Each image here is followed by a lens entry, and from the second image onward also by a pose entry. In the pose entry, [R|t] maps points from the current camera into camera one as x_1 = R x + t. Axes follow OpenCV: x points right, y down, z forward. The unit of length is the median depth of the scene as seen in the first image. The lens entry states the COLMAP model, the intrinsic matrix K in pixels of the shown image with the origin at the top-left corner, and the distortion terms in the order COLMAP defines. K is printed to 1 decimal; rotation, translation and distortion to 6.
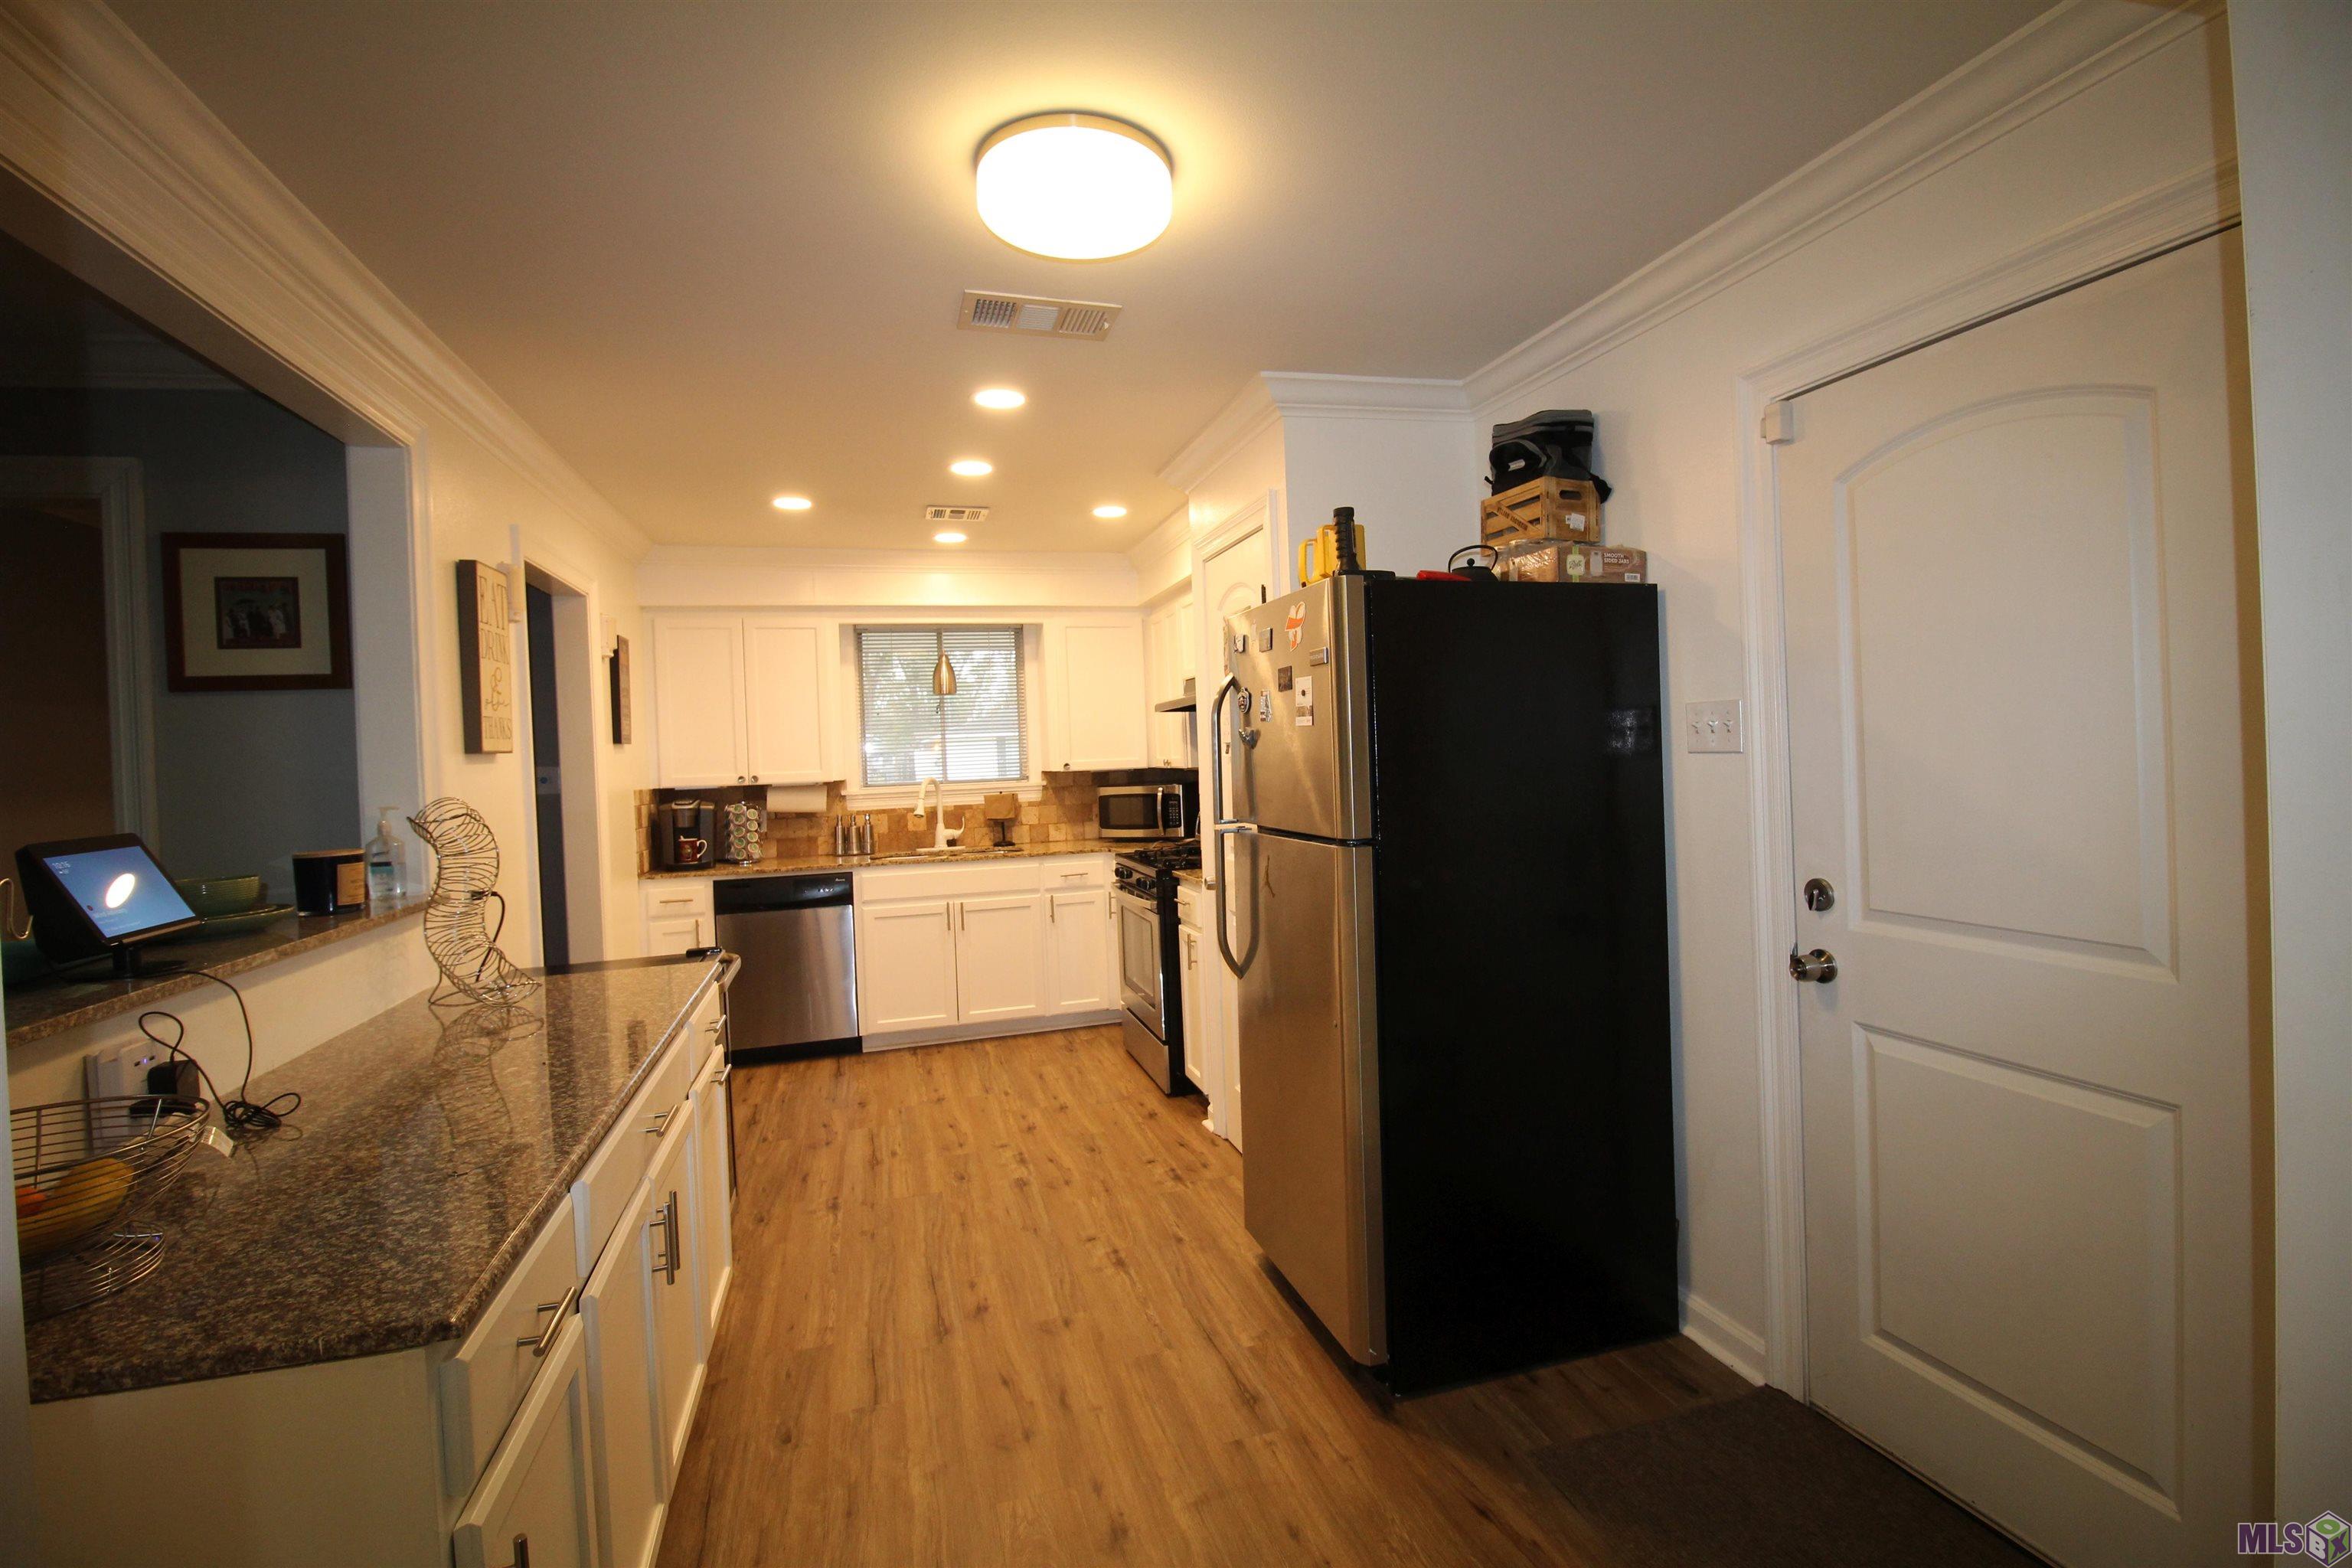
lens RADIAL K [[1081.4, 0, 1180.9], [0, 1081.4, 753.1], [0, 0, 1]] dist [0.000483, -0.013880]
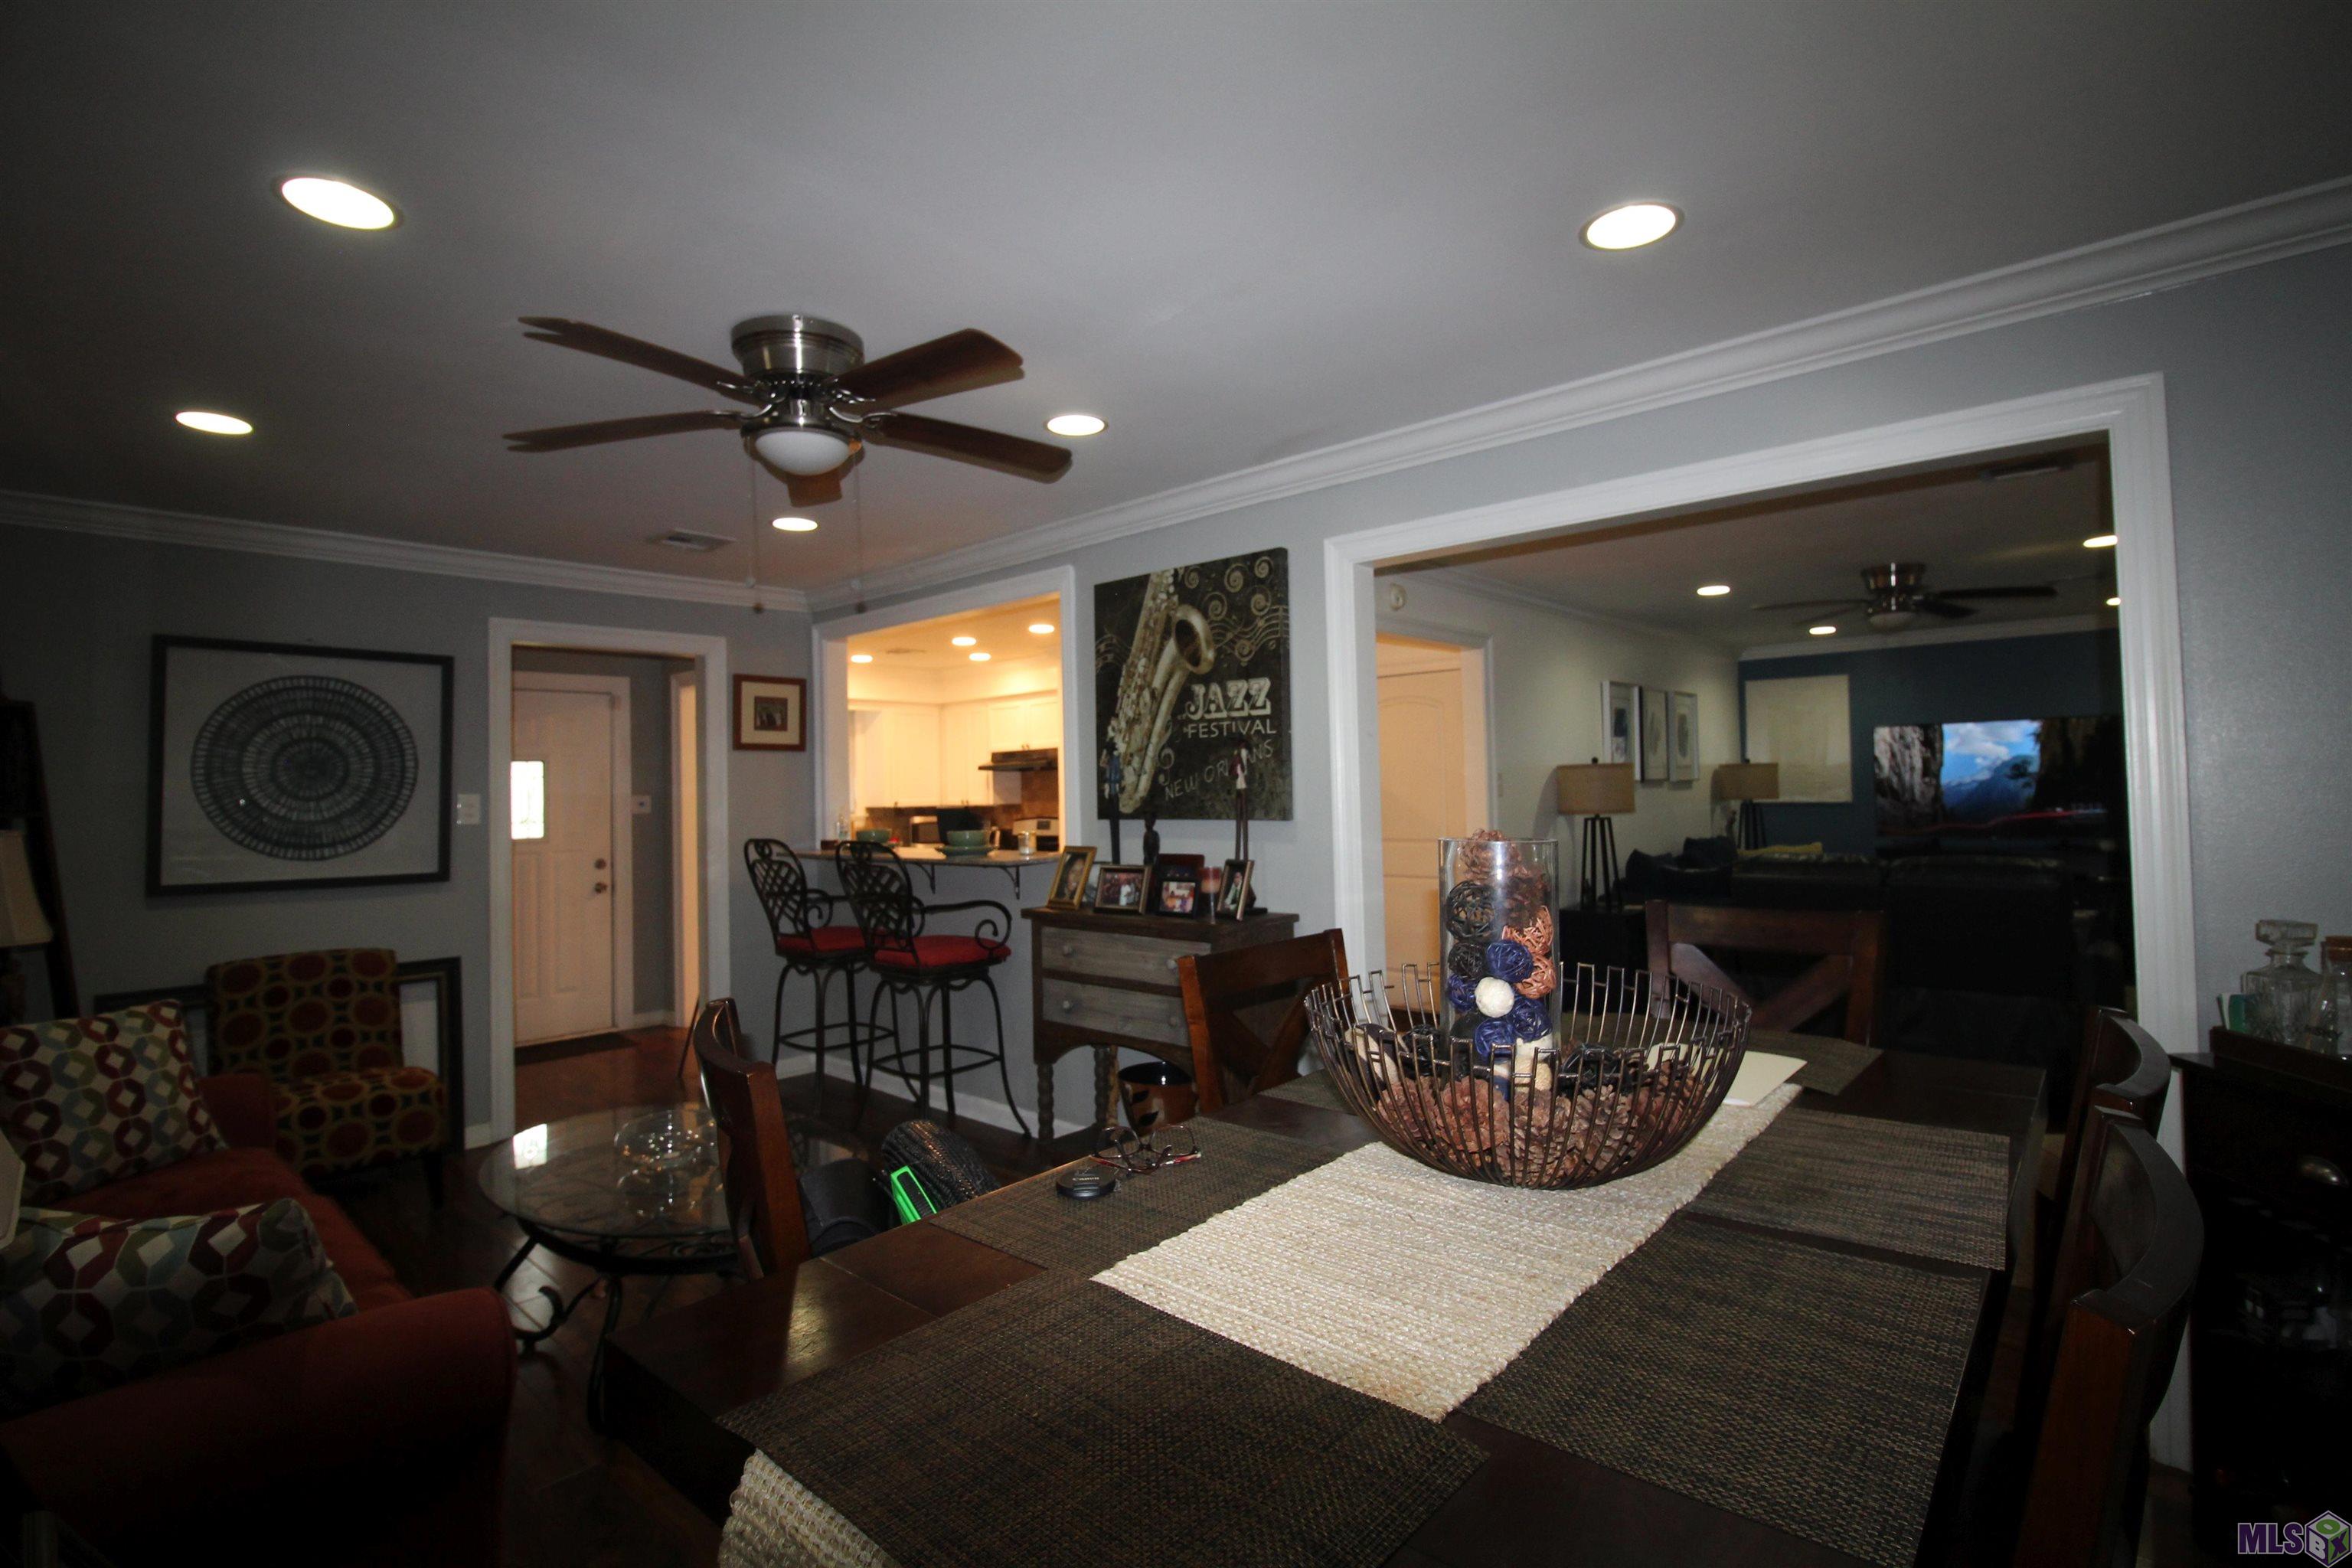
lens RADIAL K [[1081.4, 0, 1180.9], [0, 1081.4, 753.1], [0, 0, 1]] dist [0.000483, -0.013880]
pose [[0.848028, 0.036827, 0.528670, -0.960182], [-0.007139, 0.998286, -0.058088, 0.048272], [-0.529903, 0.045486, 0.846837, -0.915621]]
